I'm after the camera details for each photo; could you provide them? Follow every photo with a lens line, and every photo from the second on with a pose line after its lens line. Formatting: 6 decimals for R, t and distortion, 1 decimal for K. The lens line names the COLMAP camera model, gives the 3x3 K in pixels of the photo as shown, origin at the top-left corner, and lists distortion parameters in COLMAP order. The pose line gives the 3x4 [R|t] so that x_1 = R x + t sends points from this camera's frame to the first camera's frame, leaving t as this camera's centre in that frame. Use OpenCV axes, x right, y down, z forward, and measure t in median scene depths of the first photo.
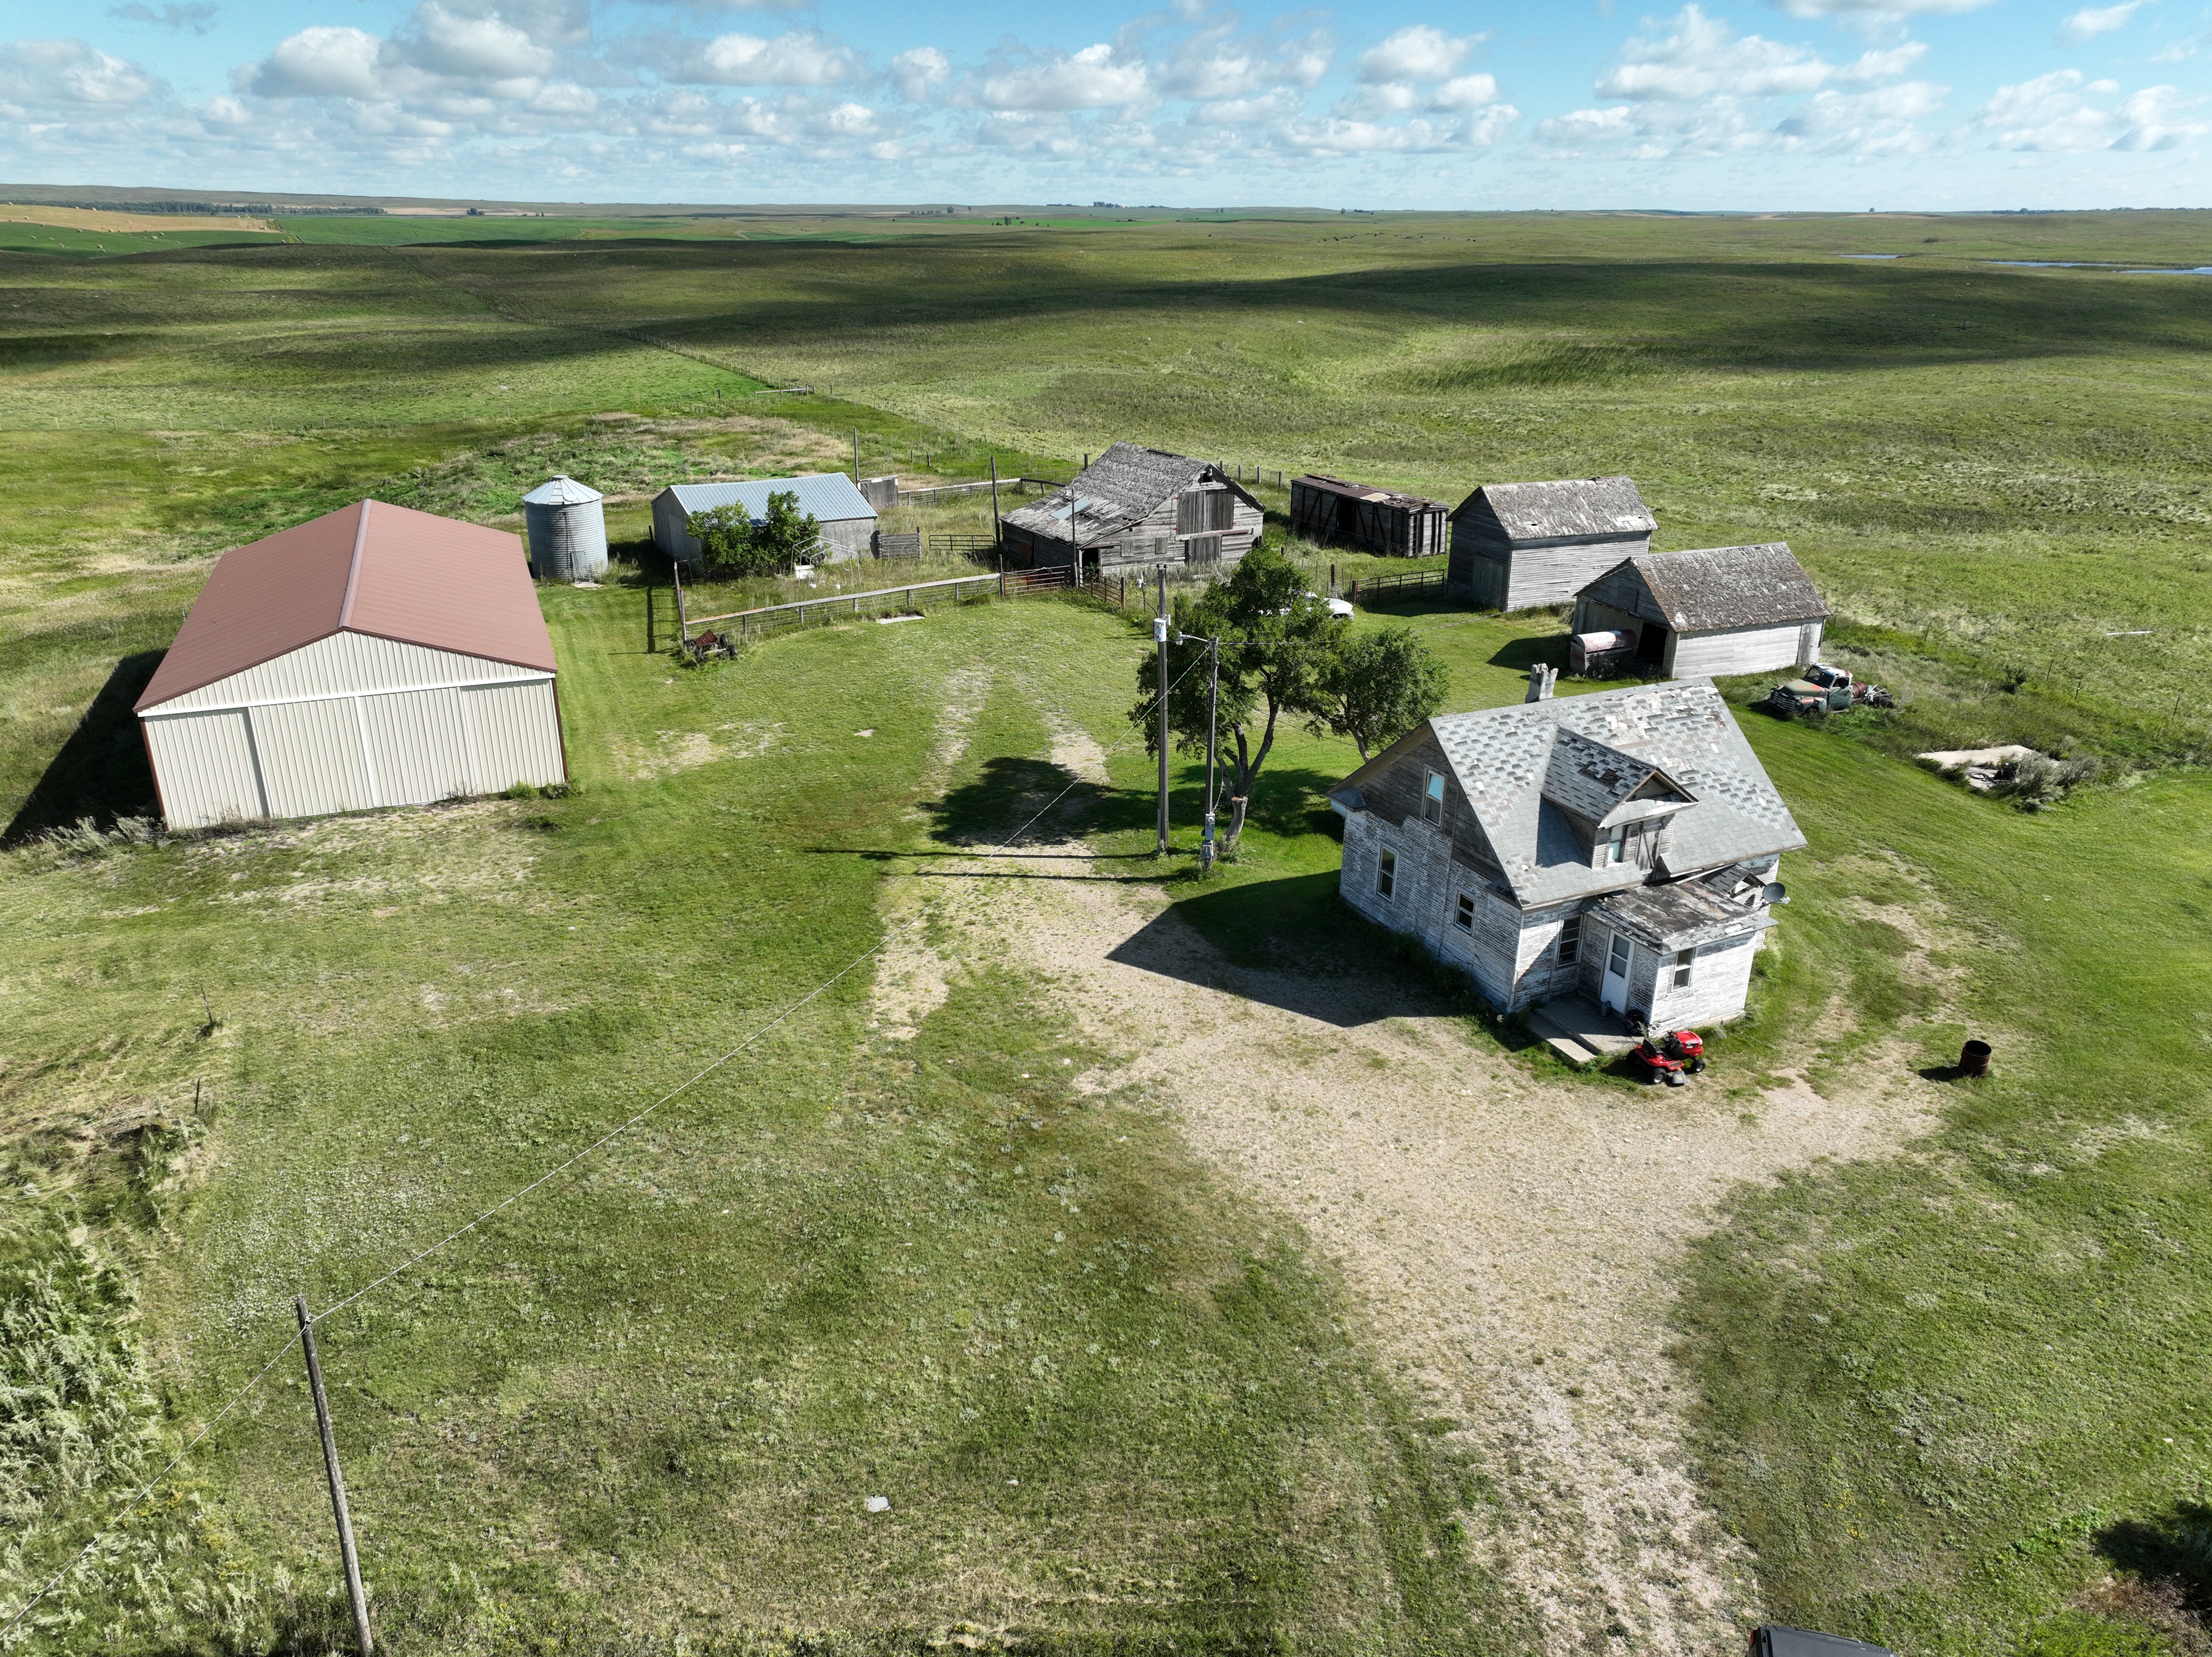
lens RADIAL K [[1553.2, 0, 1117.1], [0, 1553.2, 837.3], [0, 0, 1]] dist [0.001394, 0.008965]
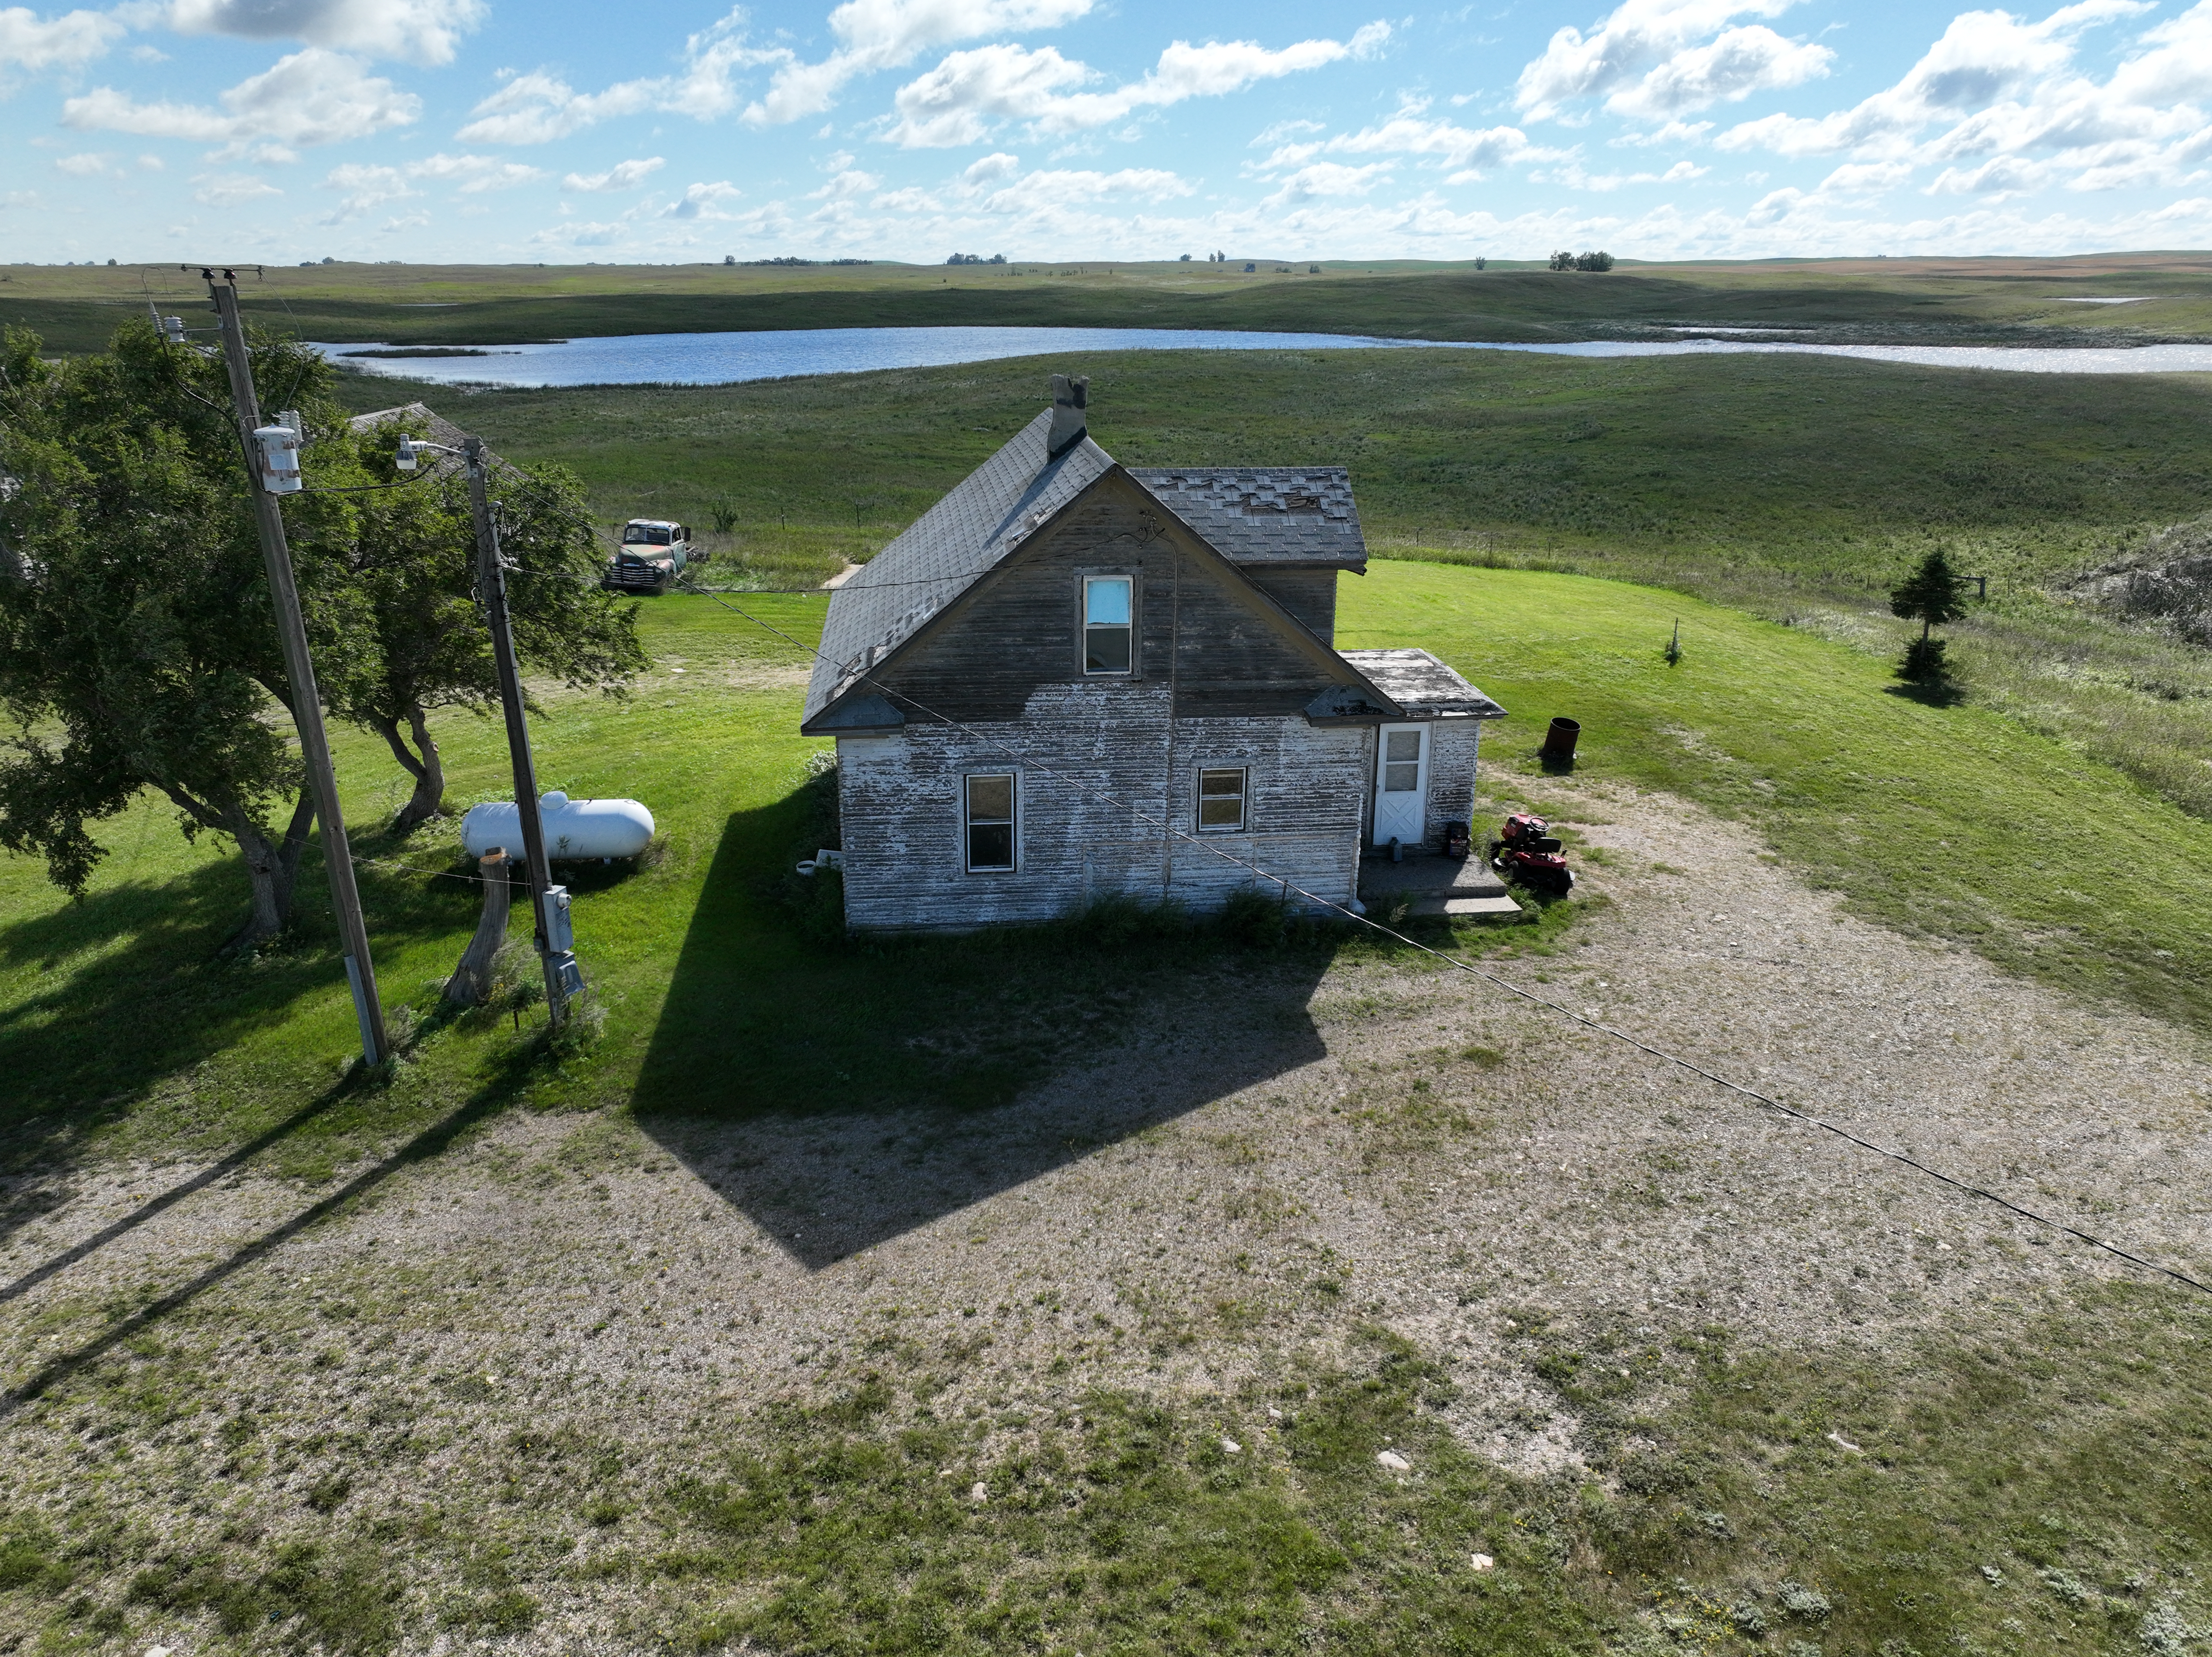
lens RADIAL K [[1553.2, 0, 1109.6], [0, 1553.2, 826.5], [0, 0, 1]] dist [0.001394, 0.008965]
pose [[0.332510, -0.322402, 0.886281, -0.218335], [0.358739, 0.912349, 0.197295, -0.051056], [-0.872206, 0.252341, 0.419024, 0.609999]]
